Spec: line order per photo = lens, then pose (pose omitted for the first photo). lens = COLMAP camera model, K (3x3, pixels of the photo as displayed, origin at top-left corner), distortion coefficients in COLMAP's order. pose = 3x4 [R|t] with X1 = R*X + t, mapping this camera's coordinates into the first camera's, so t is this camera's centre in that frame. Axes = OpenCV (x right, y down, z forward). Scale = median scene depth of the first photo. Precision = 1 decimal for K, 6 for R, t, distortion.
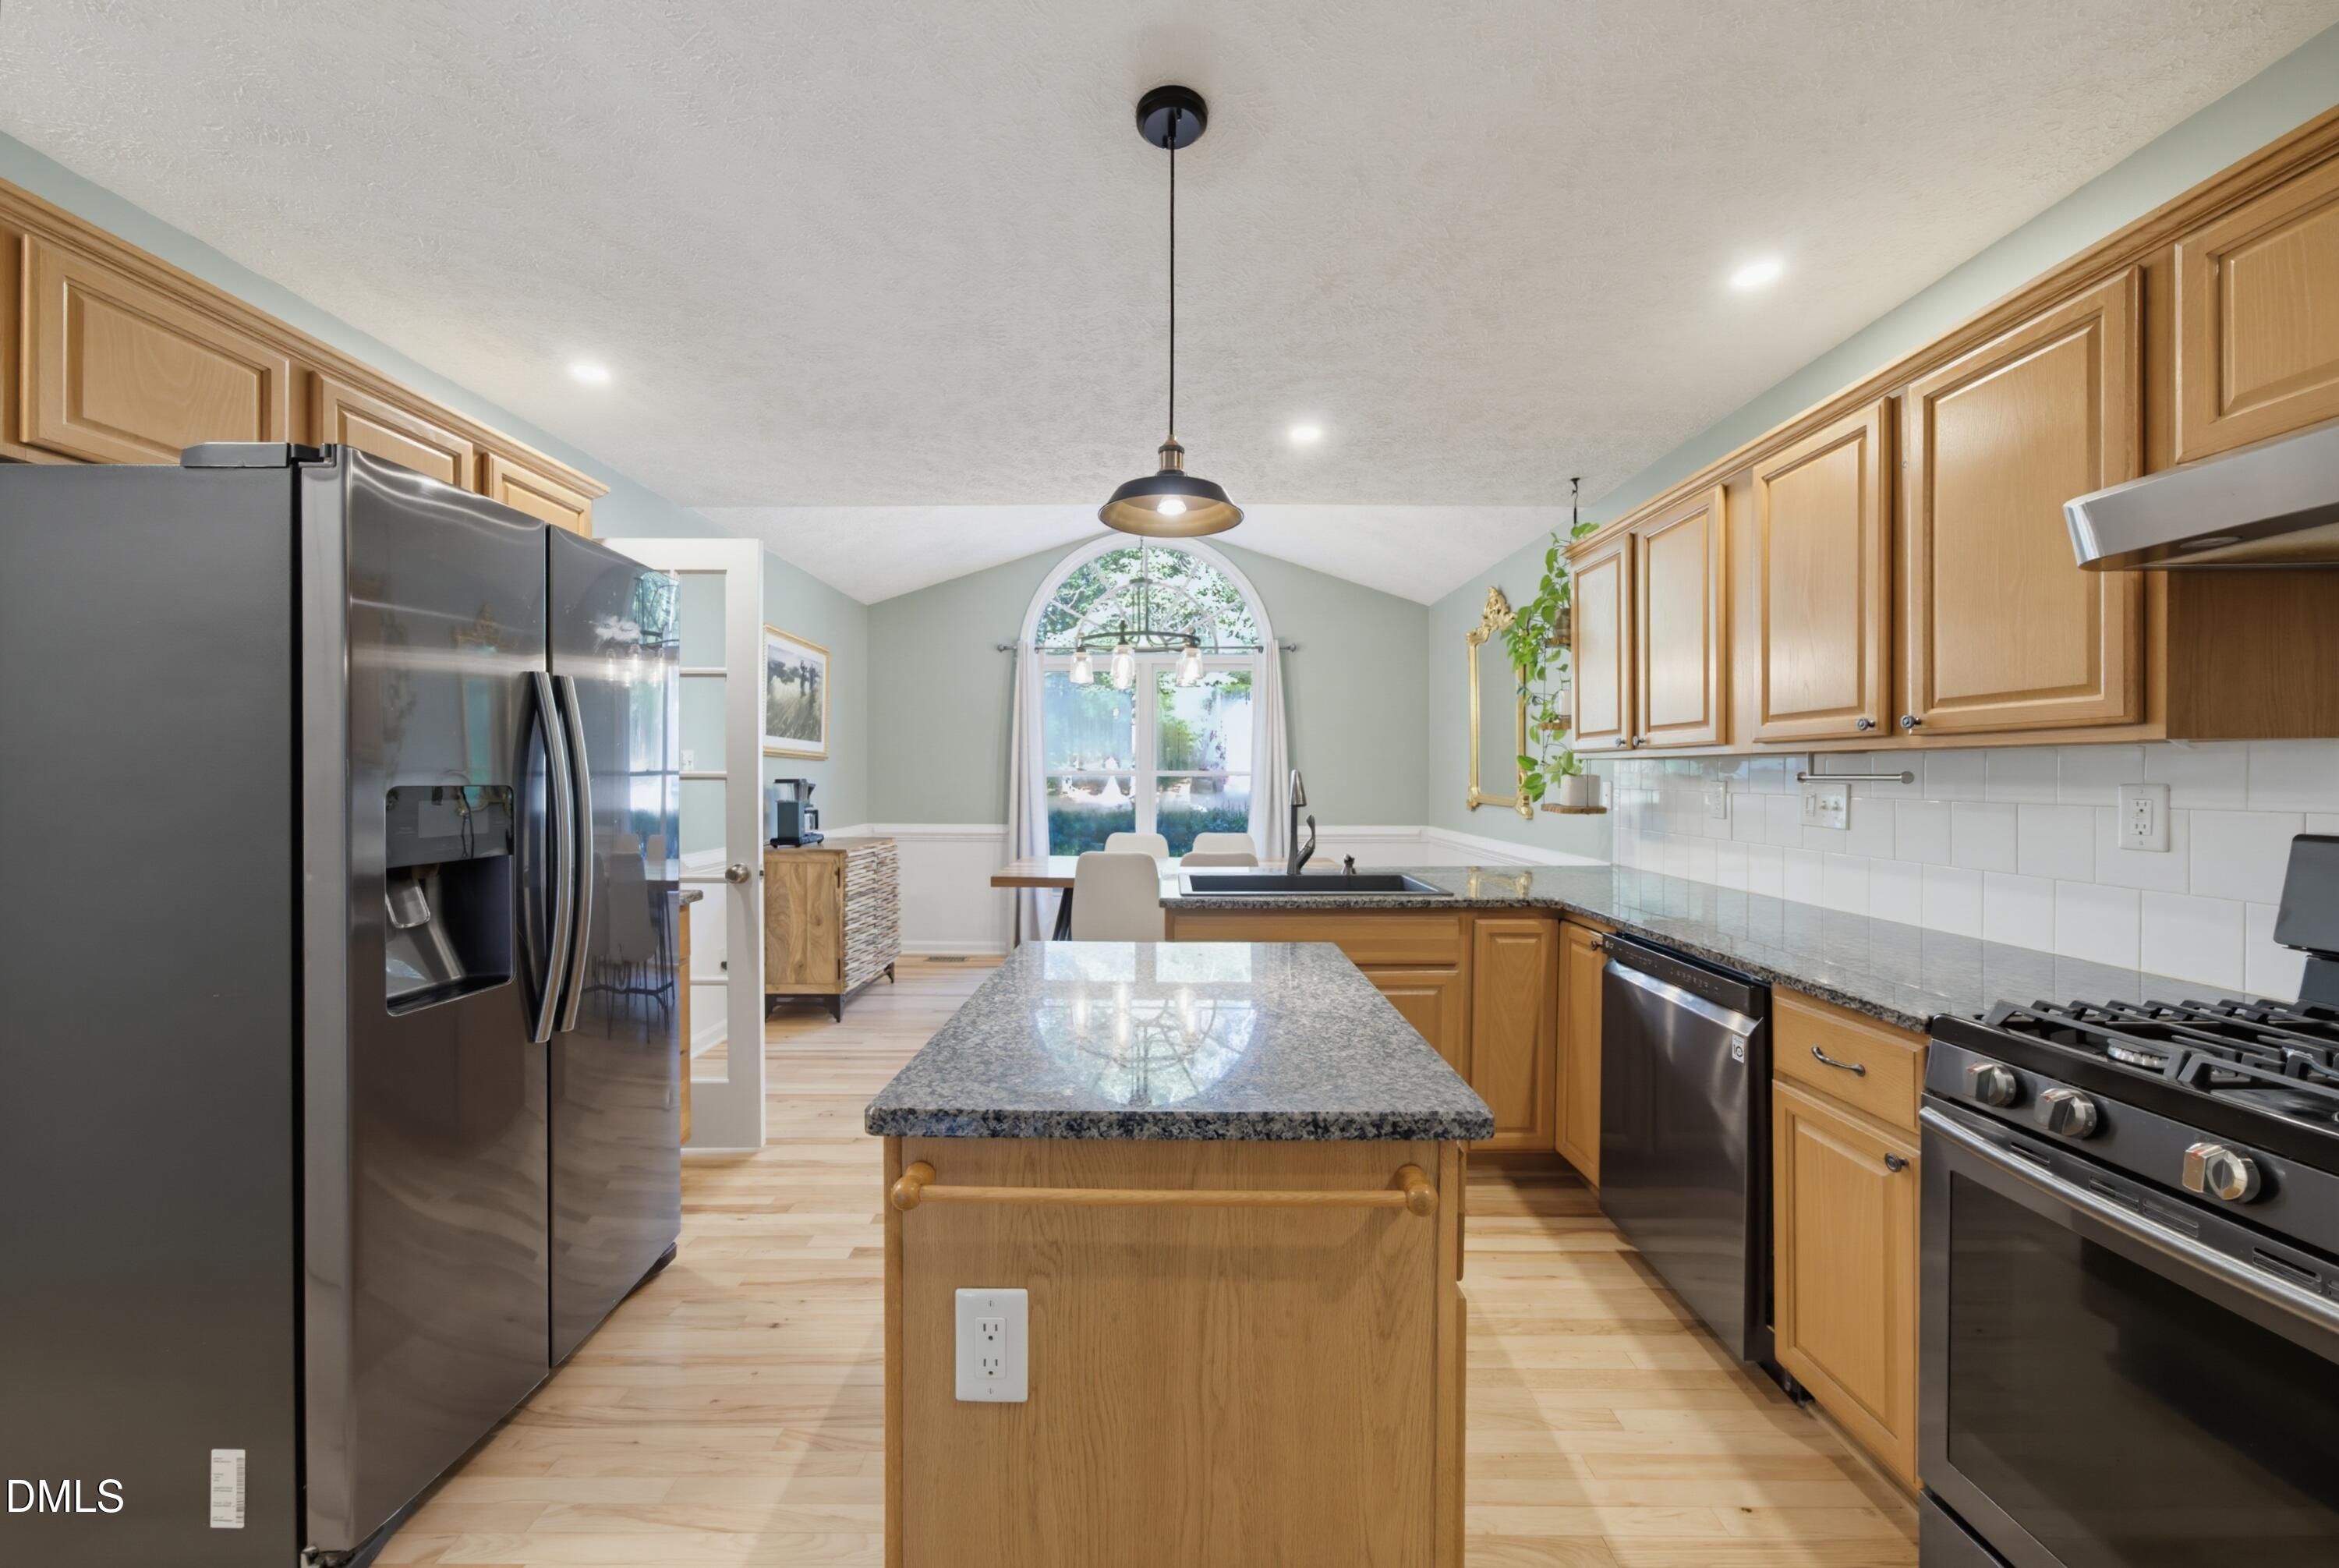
lens RADIAL K [[846.7, 0, 1164.5], [0, 846.7, 778.9], [0, 0, 1]] dist [-0.000290, 0.001459]
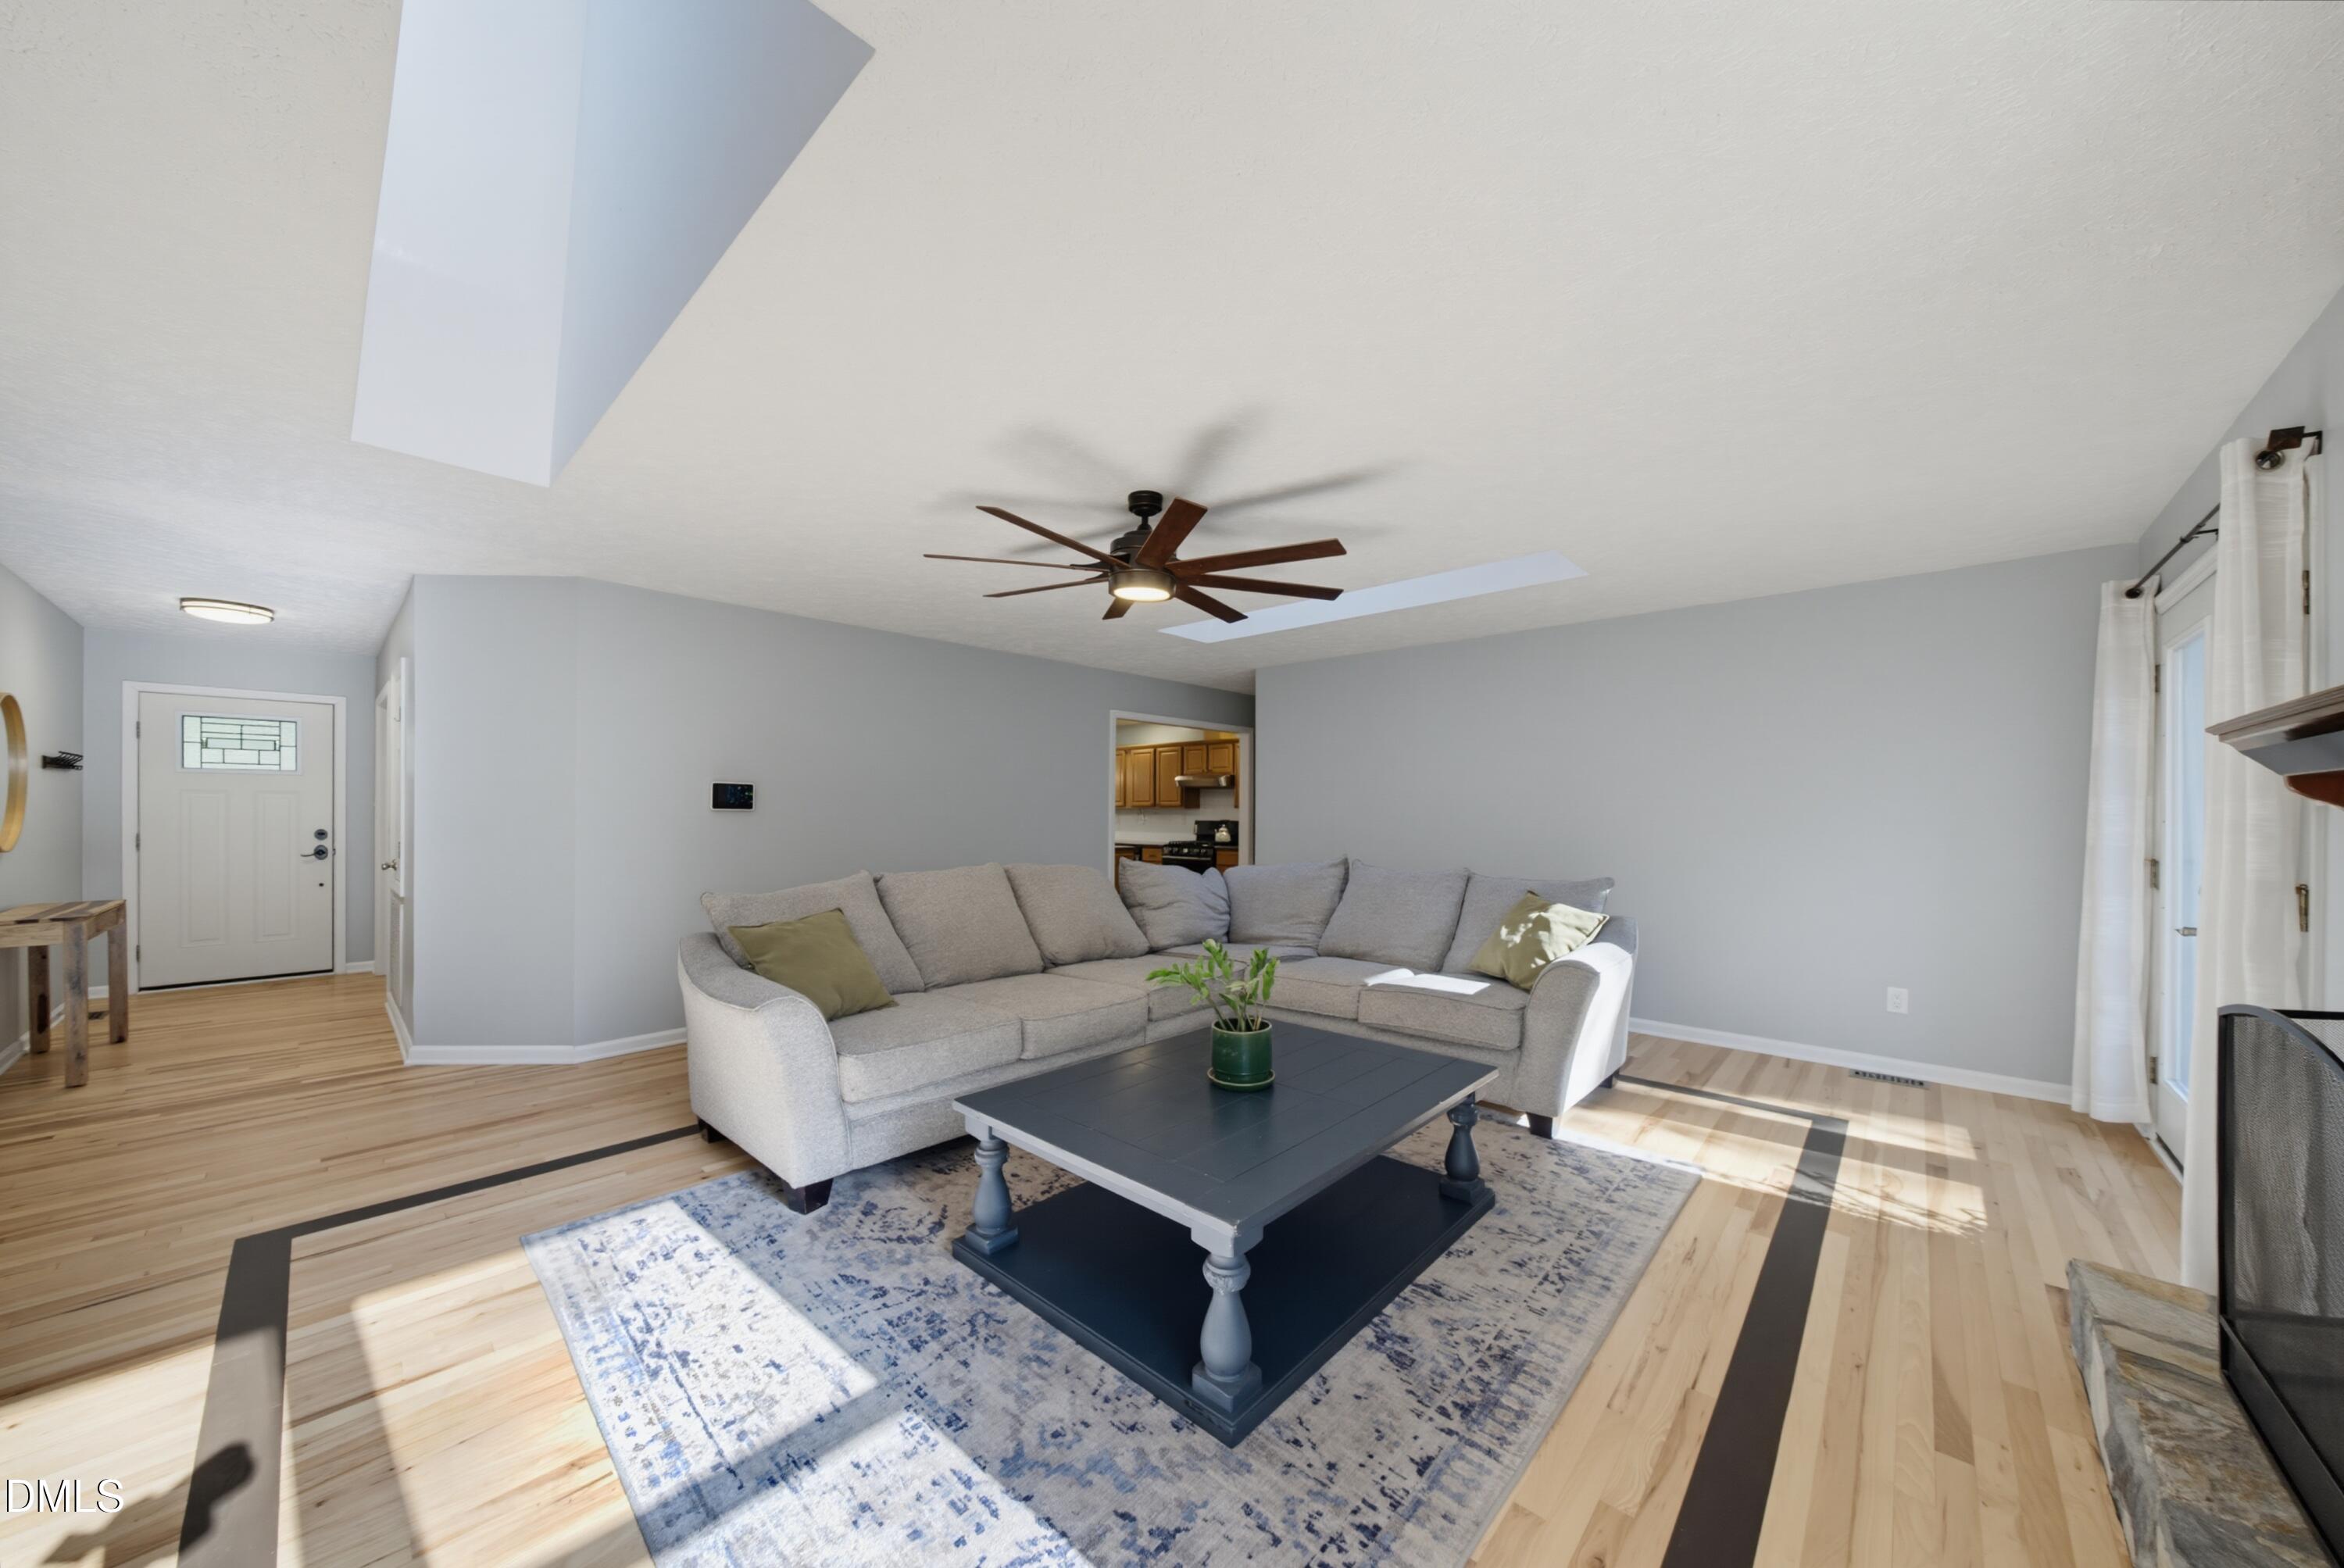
lens RADIAL K [[805.6, 0, 1171.7], [0, 805.6, 807.2], [0, 0, 1]] dist [-0.002082, -0.000031]
pose [[0.680145, 0.003493, 0.733069, -3.291092], [0.005050, 0.999943, -0.009450, 0.008760], [-0.733060, 0.010130, 0.680088, -3.002643]]
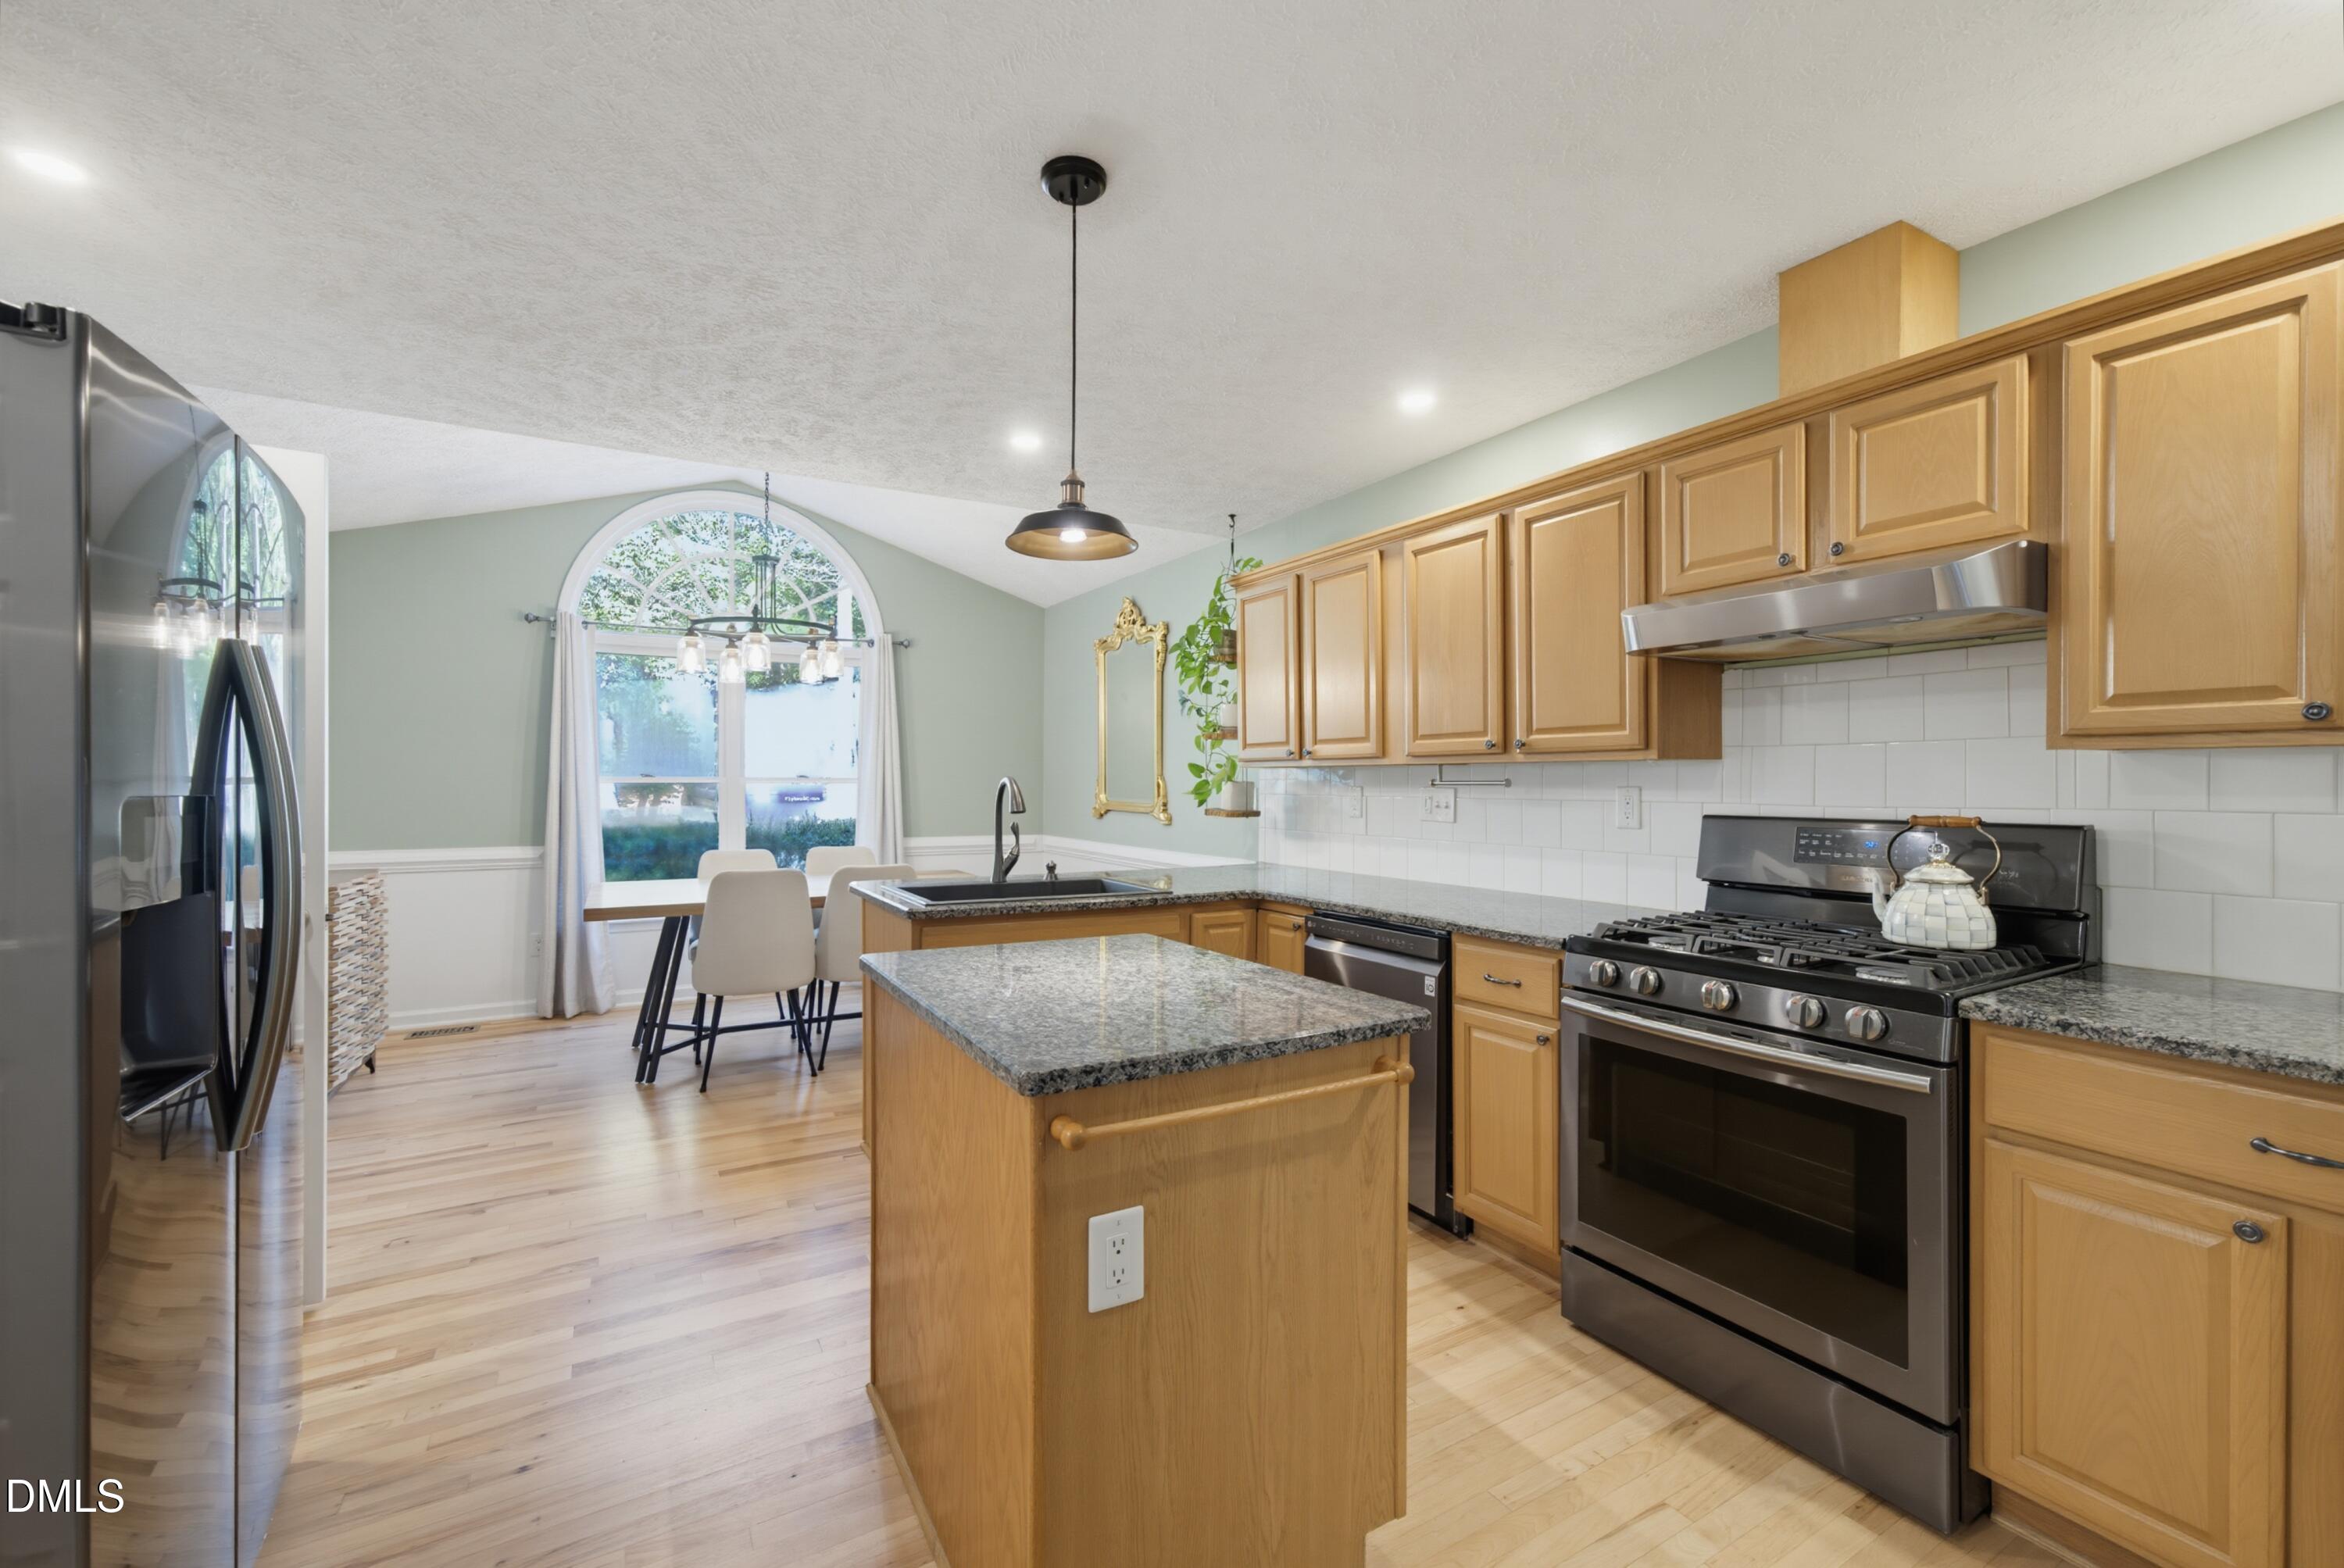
lens RADIAL K [[965.9, 0, 1176.0], [0, 965.9, 780.2], [0, 0, 1]] dist [-0.002847, 0.002409]
pose [[0.864479, -0.000204, 0.502669, -0.450206], [0.003034, 0.999984, -0.004812, 0.000437], [-0.502660, 0.005685, 0.864466, -0.122240]]
